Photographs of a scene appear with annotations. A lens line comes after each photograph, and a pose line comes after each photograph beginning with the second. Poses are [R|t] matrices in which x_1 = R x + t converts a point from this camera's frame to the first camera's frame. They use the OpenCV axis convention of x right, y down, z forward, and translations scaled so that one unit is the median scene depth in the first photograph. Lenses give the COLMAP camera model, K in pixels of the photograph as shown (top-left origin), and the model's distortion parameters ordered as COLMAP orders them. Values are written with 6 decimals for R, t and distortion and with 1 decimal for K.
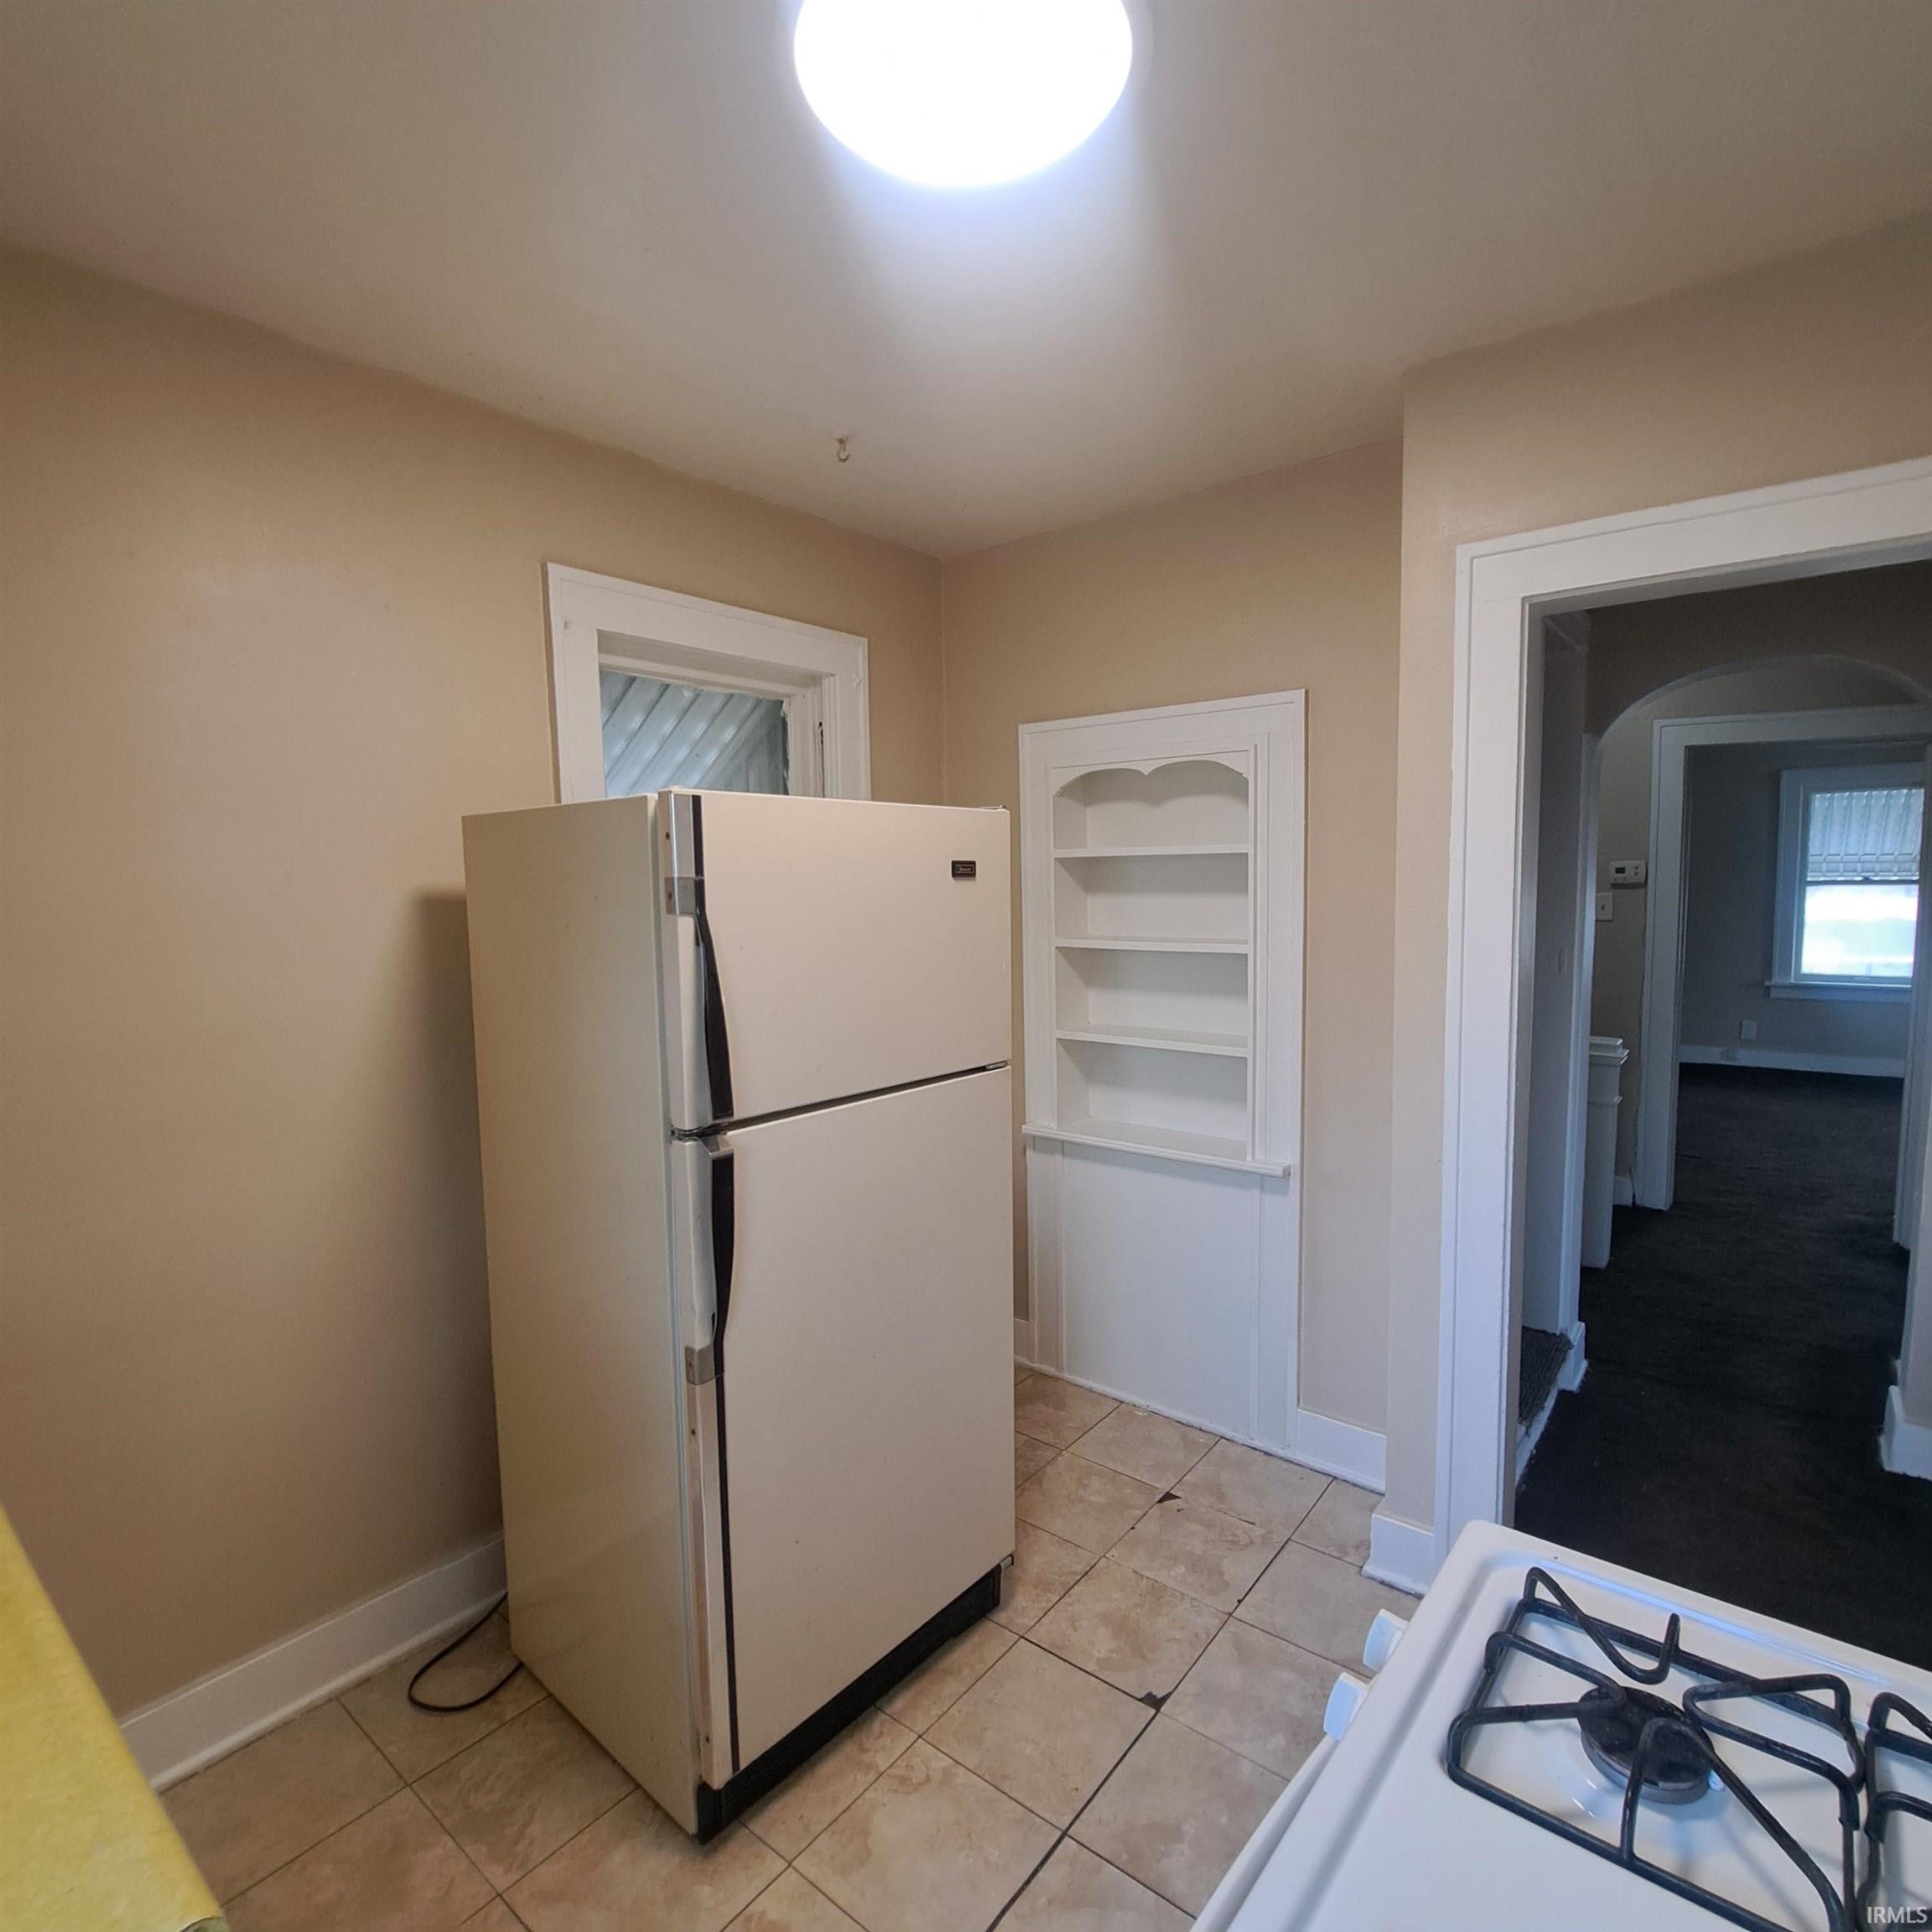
lens RADIAL K [[1045.7, 0, 967.8], [0, 1045.7, 975.7], [0, 0, 1]] dist [-0.014682, -0.007375]
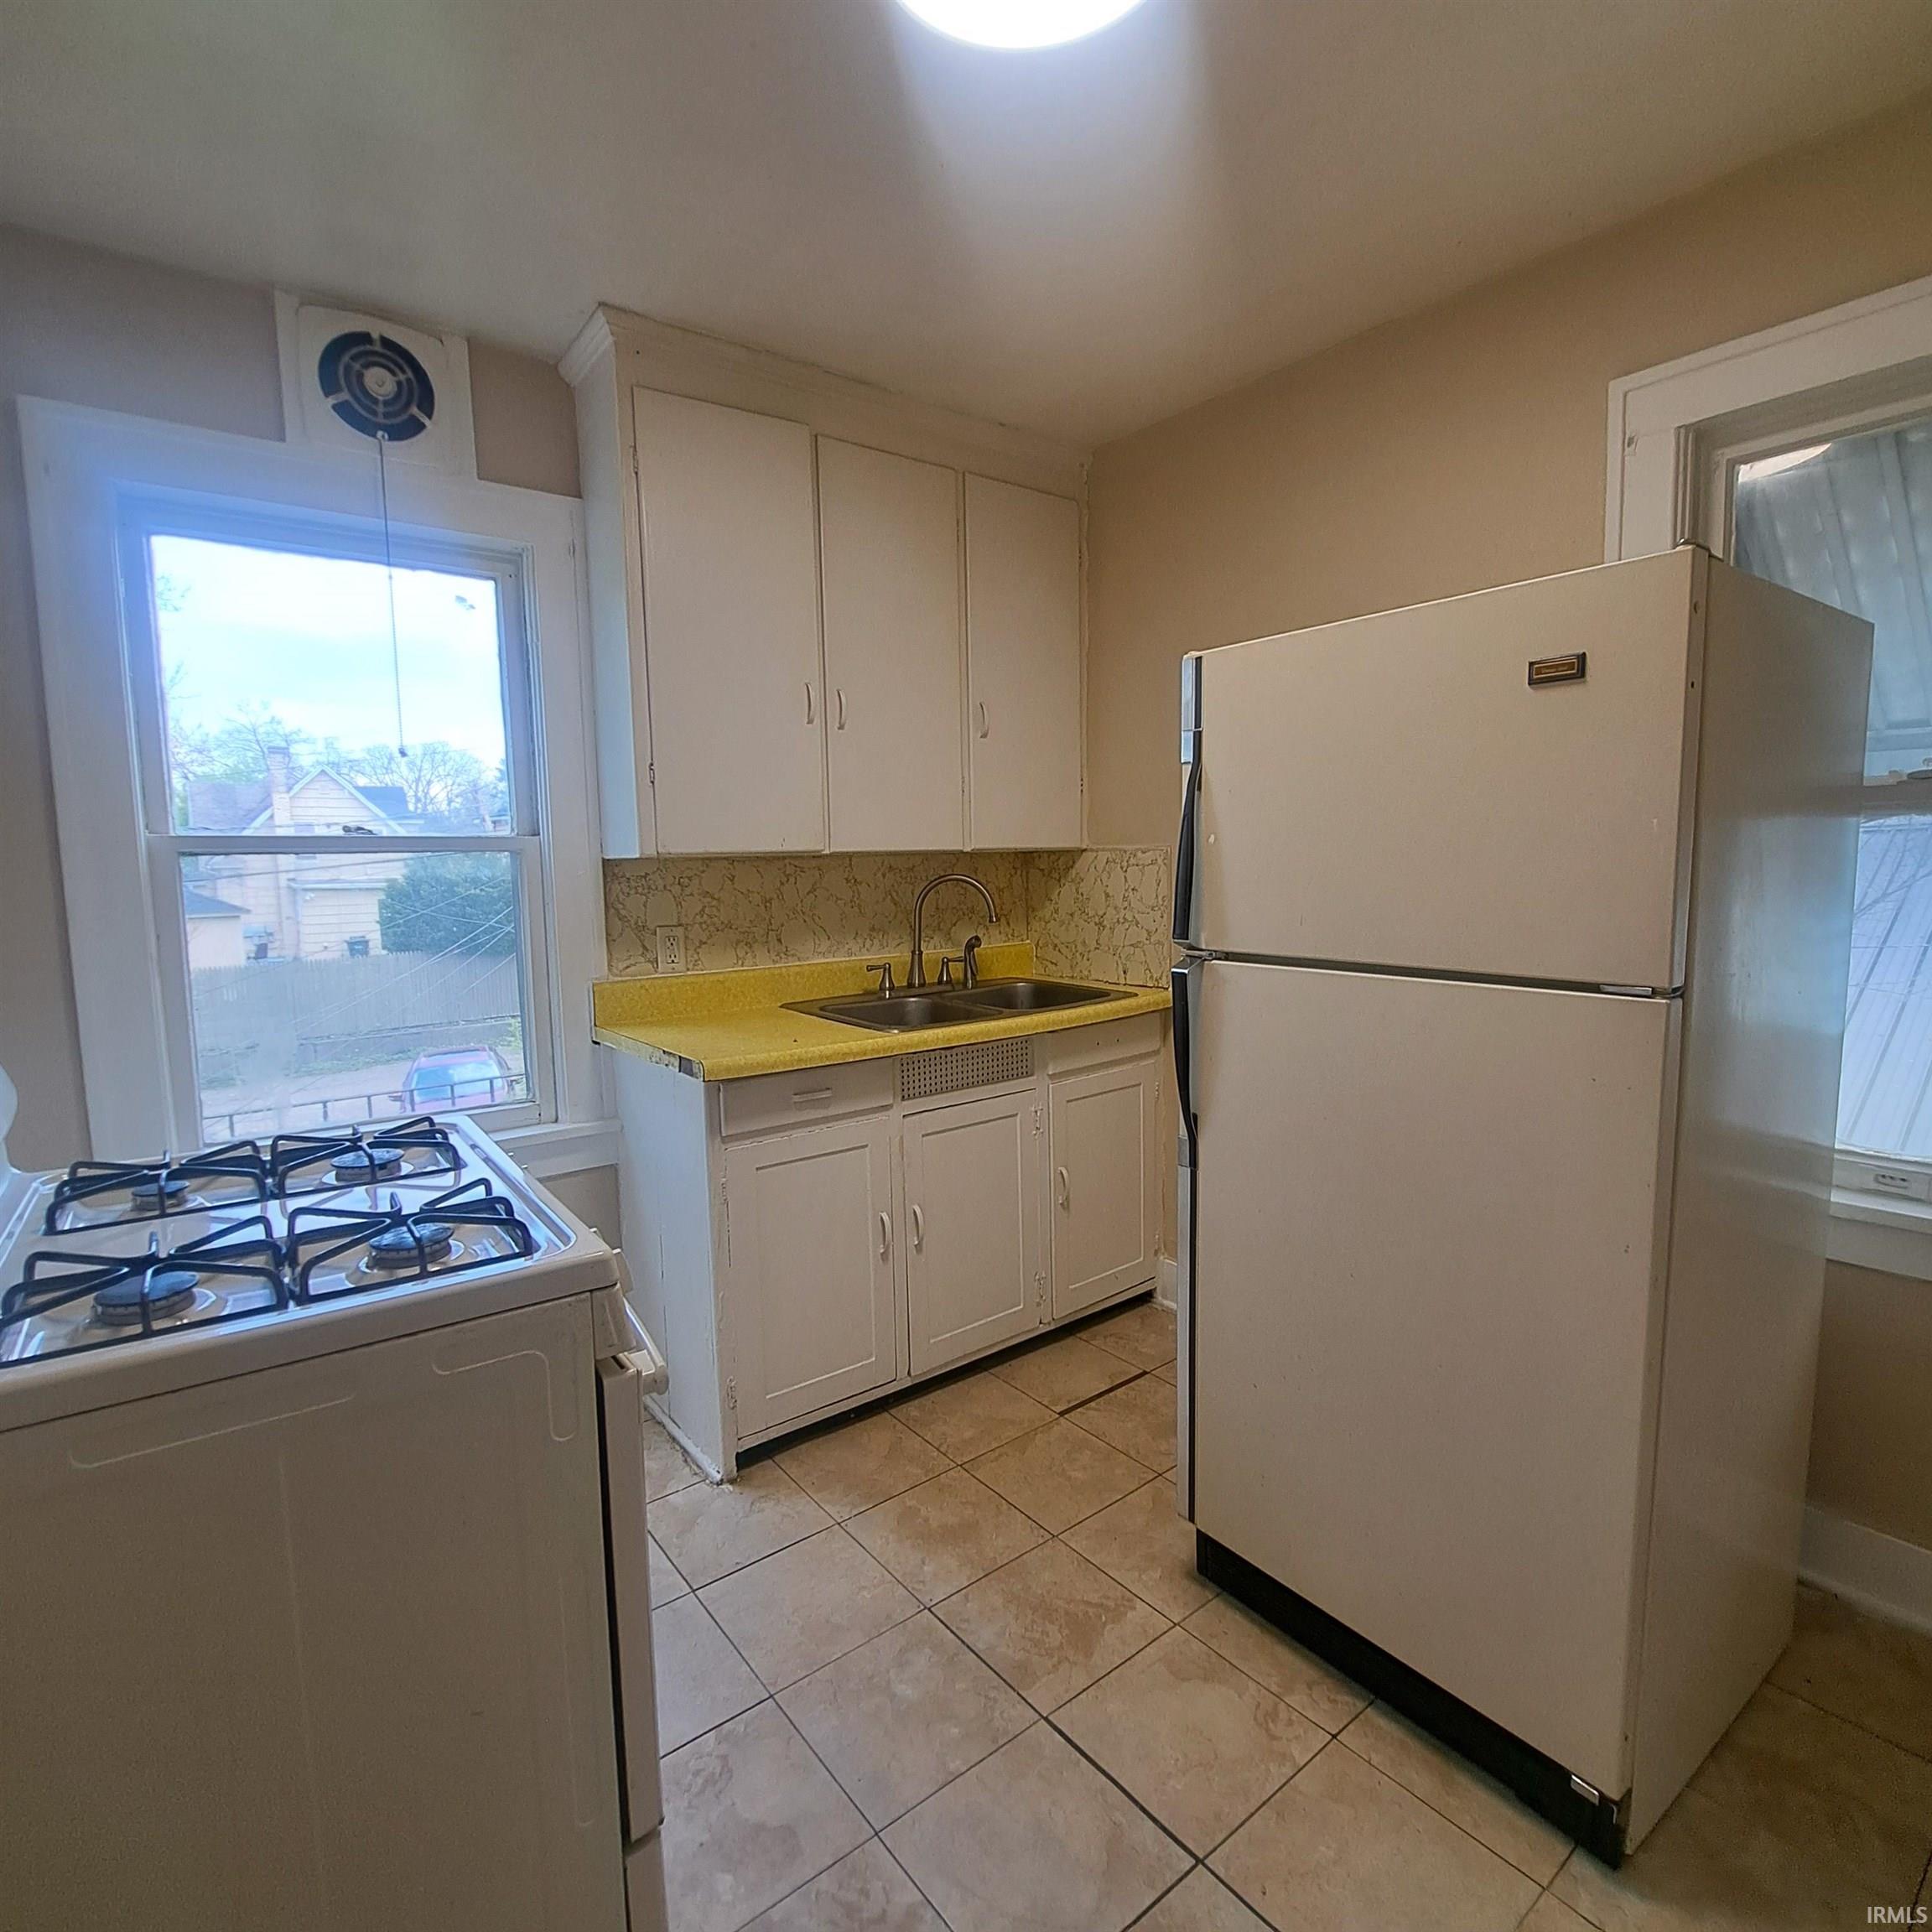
lens RADIAL K [[1045.7, 0, 955.5], [0, 1045.7, 958.9], [0, 0, 1]] dist [-0.014682, -0.007375]
pose [[-0.245563, 0.117109, -0.962281, 0.810124], [-0.065546, 0.988398, 0.137015, 0.013357], [0.967162, 0.096720, -0.235038, 0.887631]]
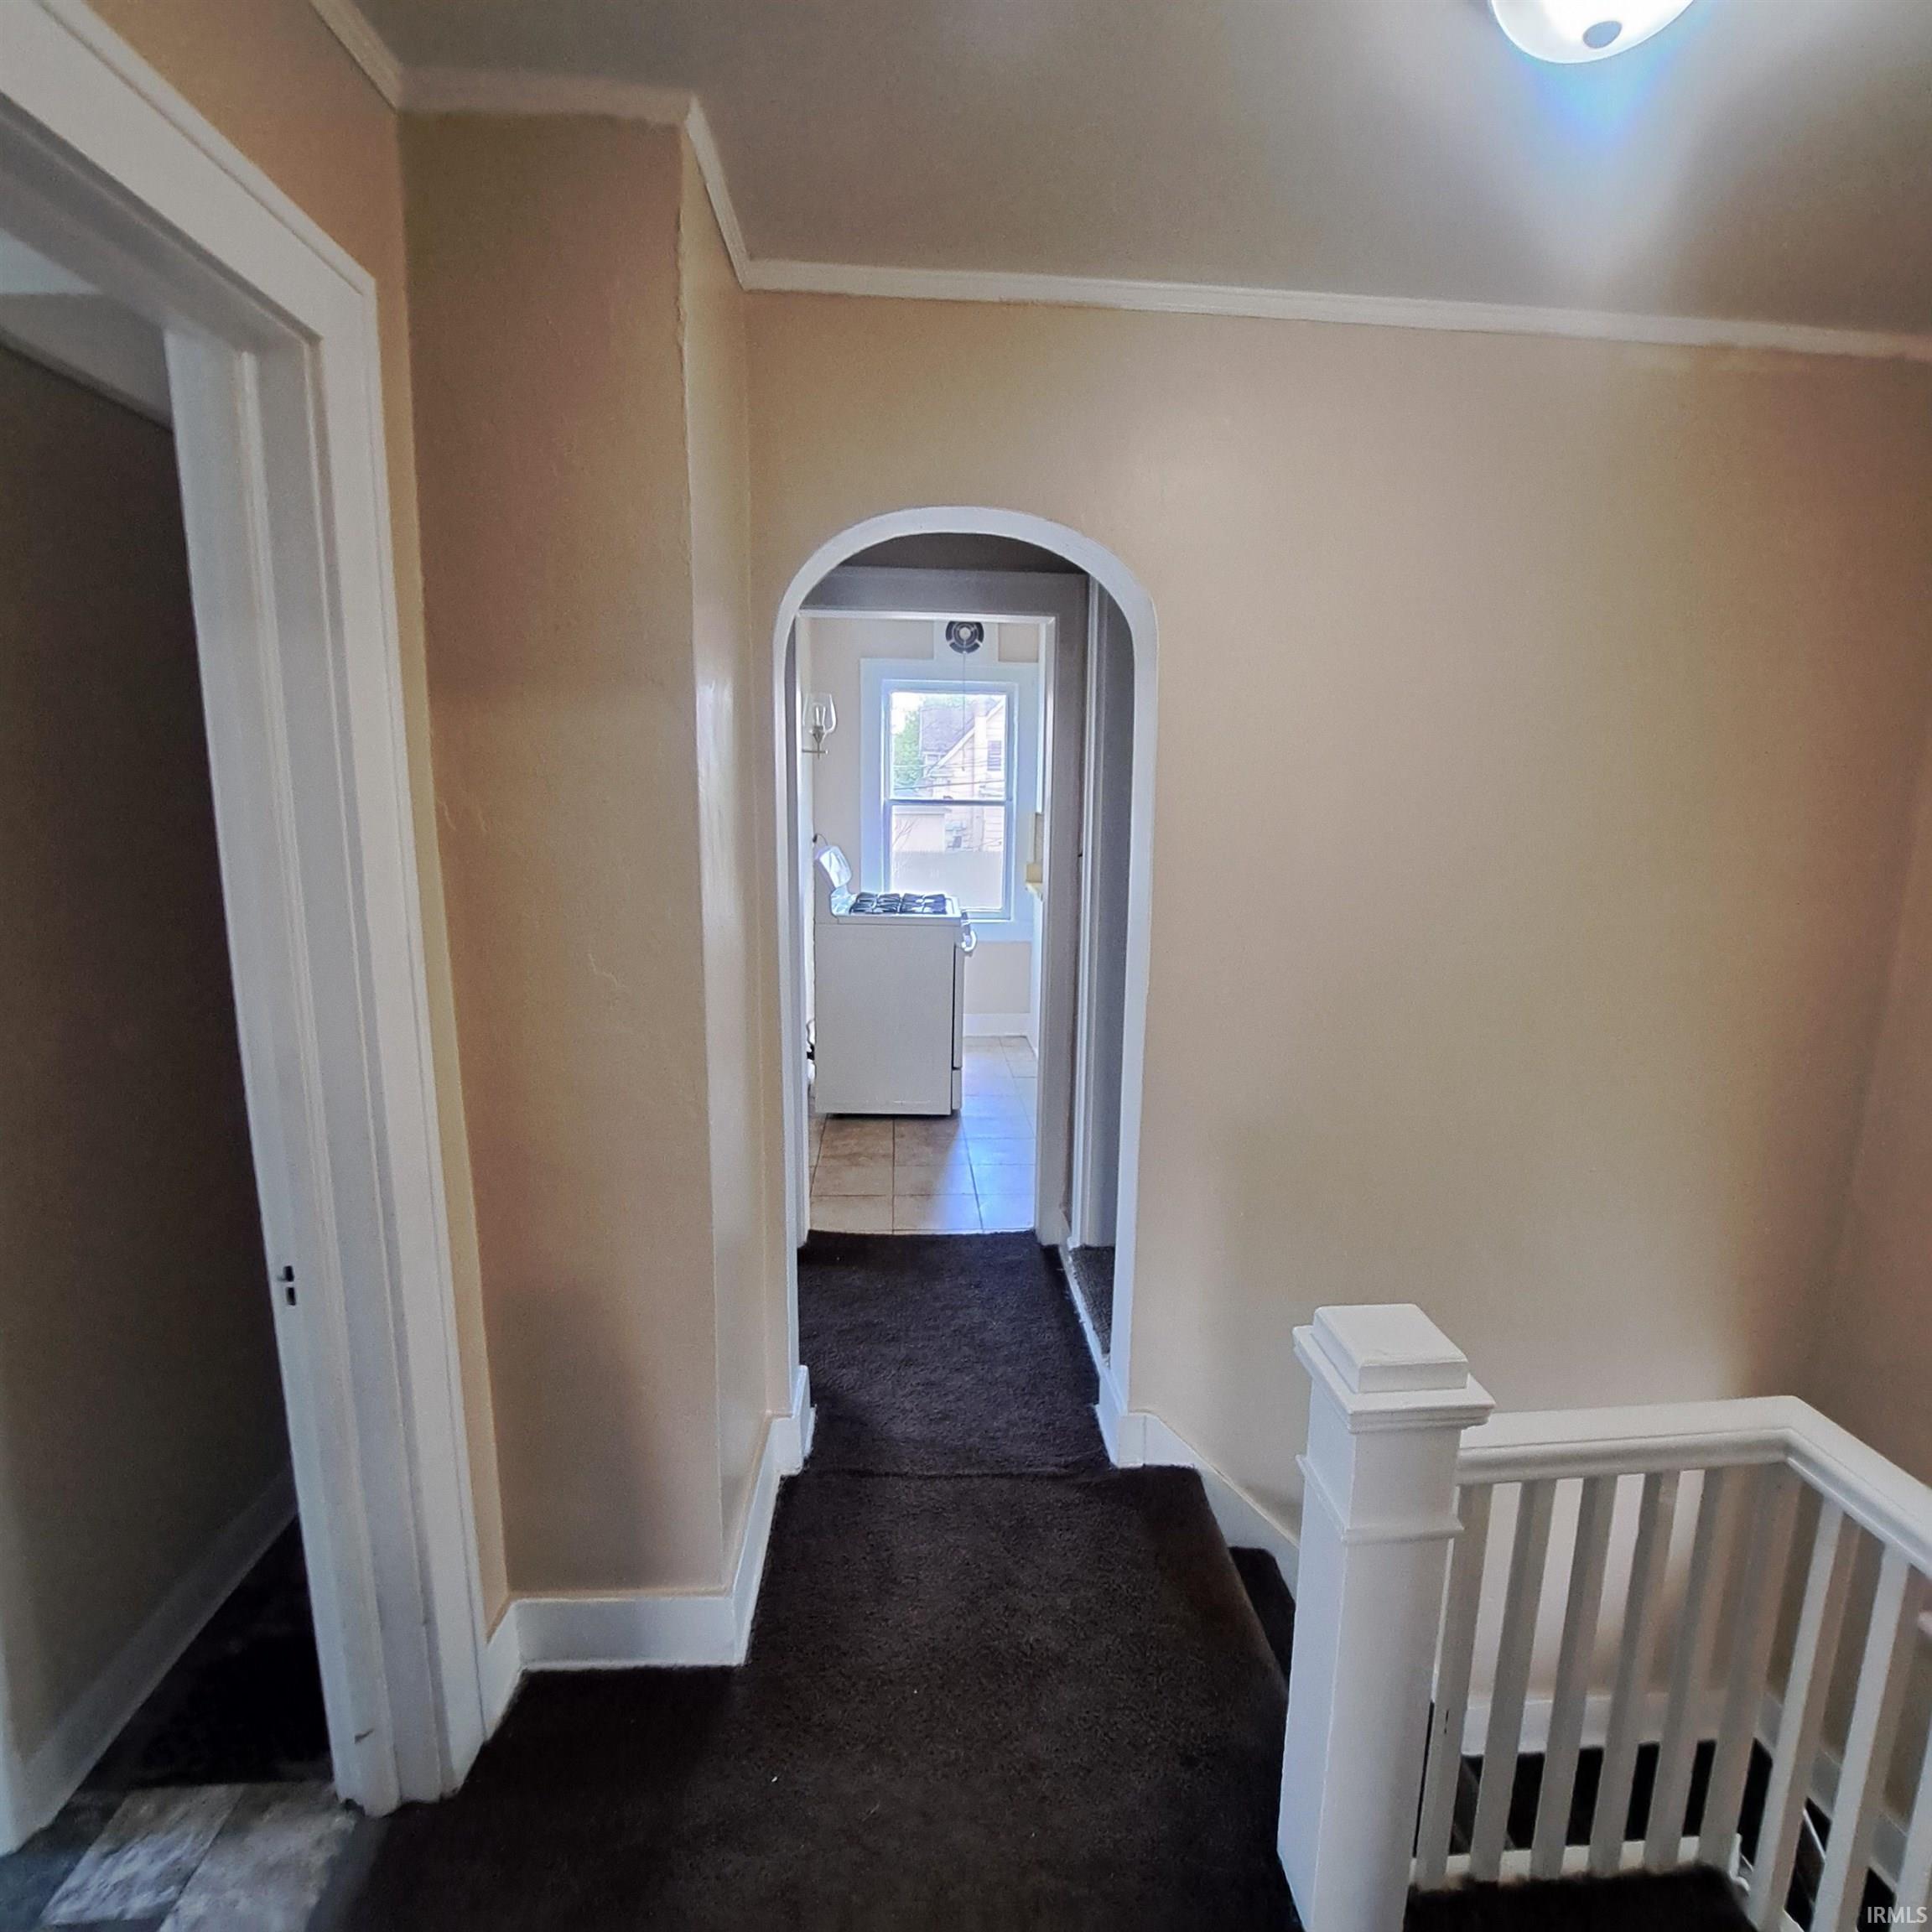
lens RADIAL K [[1045.7, 0, 972.6], [0, 1045.7, 963.0], [0, 0, 1]] dist [-0.014682, -0.007375]
pose [[-0.740655, 0.118963, -0.661270, 1.925023], [-0.073433, 0.963972, 0.255668, -0.242089], [0.667861, 0.237921, -0.705234, 2.340270]]
